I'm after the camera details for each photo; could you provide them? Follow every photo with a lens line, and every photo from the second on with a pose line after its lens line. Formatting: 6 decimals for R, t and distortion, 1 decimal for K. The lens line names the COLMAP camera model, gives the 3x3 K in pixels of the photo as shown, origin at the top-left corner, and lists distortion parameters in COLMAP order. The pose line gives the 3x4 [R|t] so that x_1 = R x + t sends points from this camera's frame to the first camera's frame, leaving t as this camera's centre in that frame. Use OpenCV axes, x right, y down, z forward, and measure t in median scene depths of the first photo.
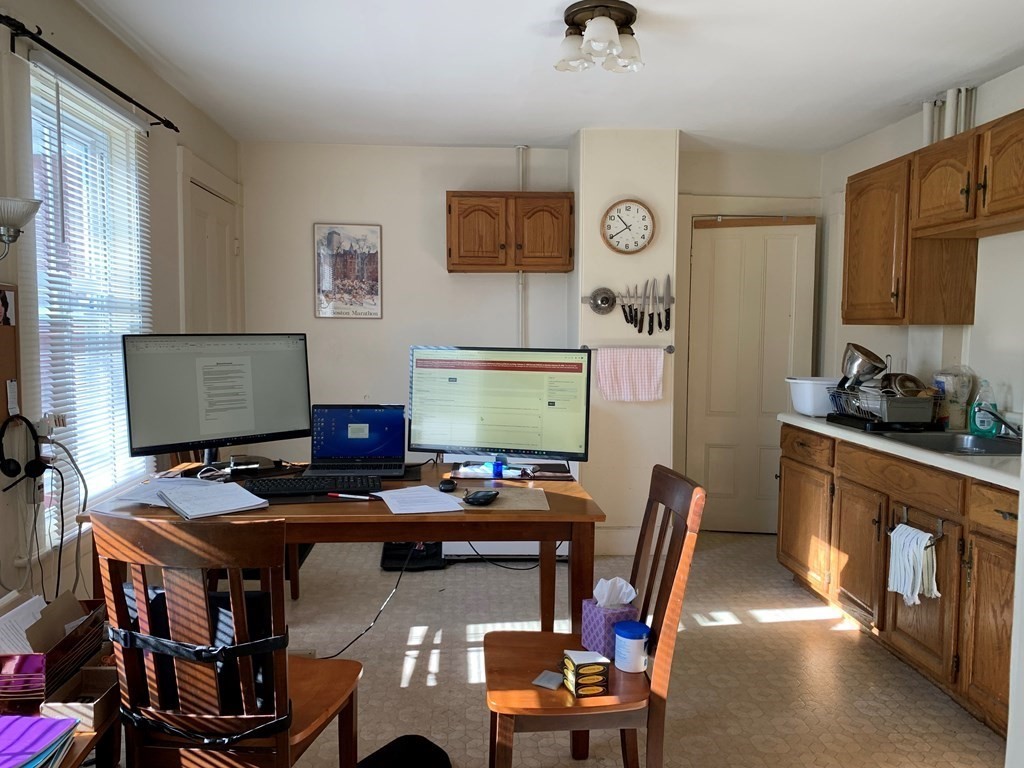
lens RADIAL K [[789.1, 0, 507.9], [0, 789.1, 387.5], [0, 0, 1]] dist [0.092318, -0.112131]
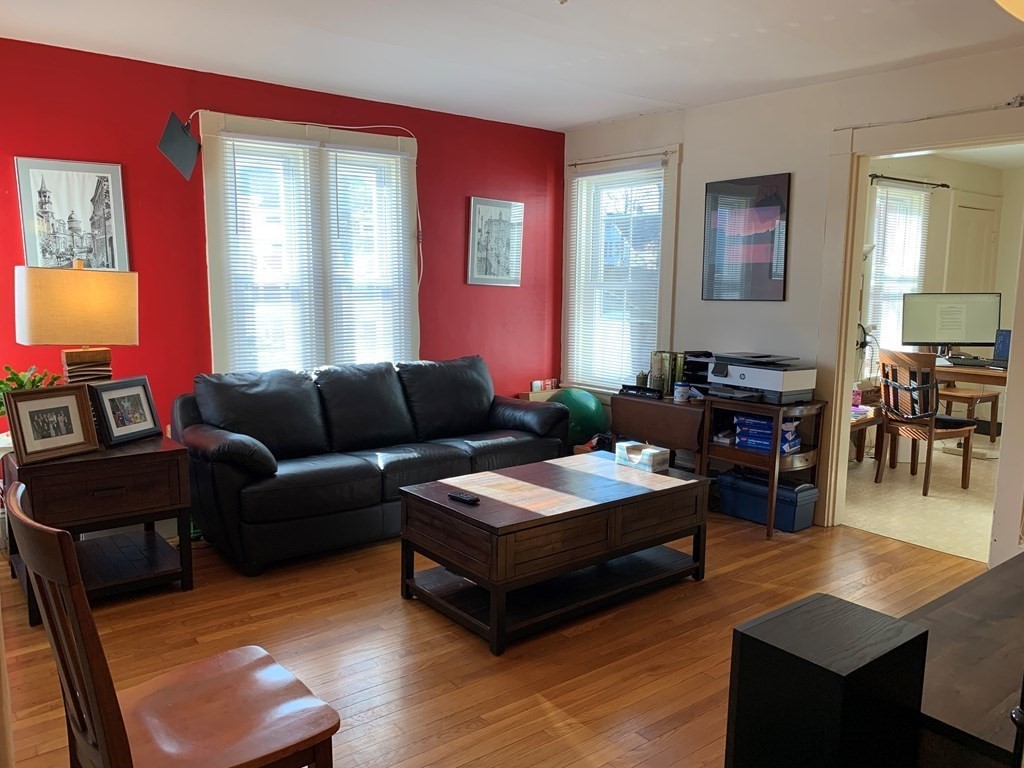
lens RADIAL K [[790.5, 0, 470.2], [0, 790.5, 380.0], [0, 0, 1]] dist [0.172634, -0.255362]
pose [[0.556903, 0.105353, -0.823869, 0.753446], [-0.058546, 0.994435, 0.087589, 0.048851], [0.828511, -0.000544, 0.559972, -1.306141]]
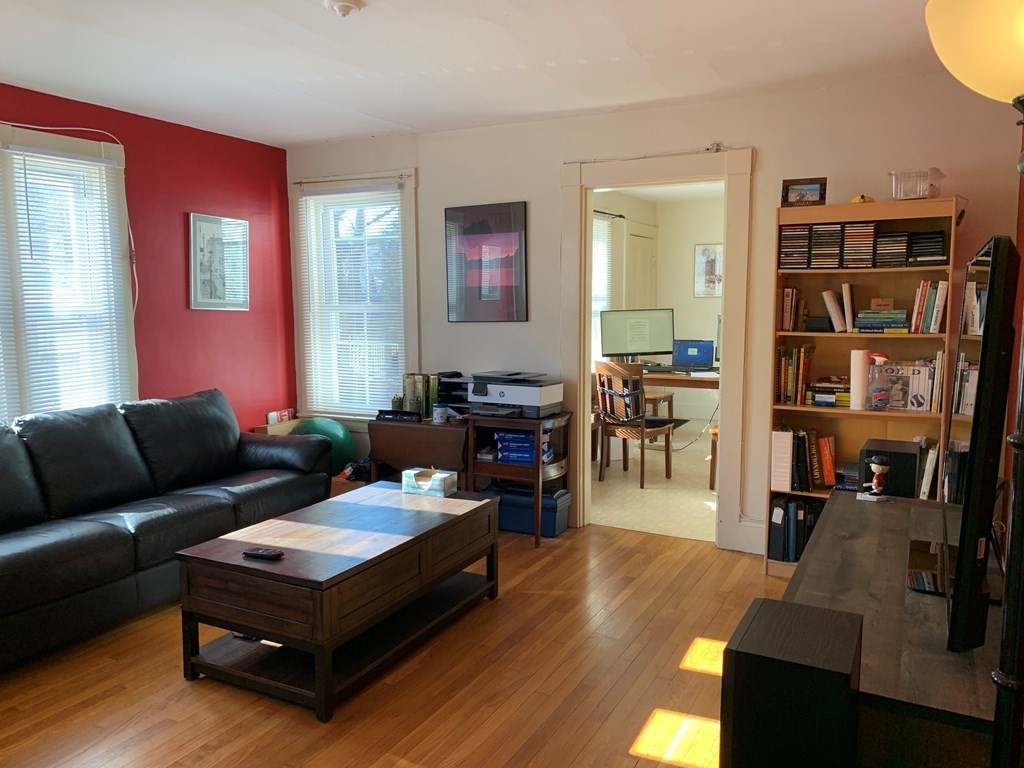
lens RADIAL K [[808.3, 0, 489.8], [0, 808.3, 382.7], [0, 0, 1]] dist [0.086557, -0.105654]
pose [[0.841313, 0.041910, -0.538921, 0.626584], [-0.019256, 0.998681, 0.047602, 0.047527], [0.540205, -0.029671, 0.841010, -1.376630]]
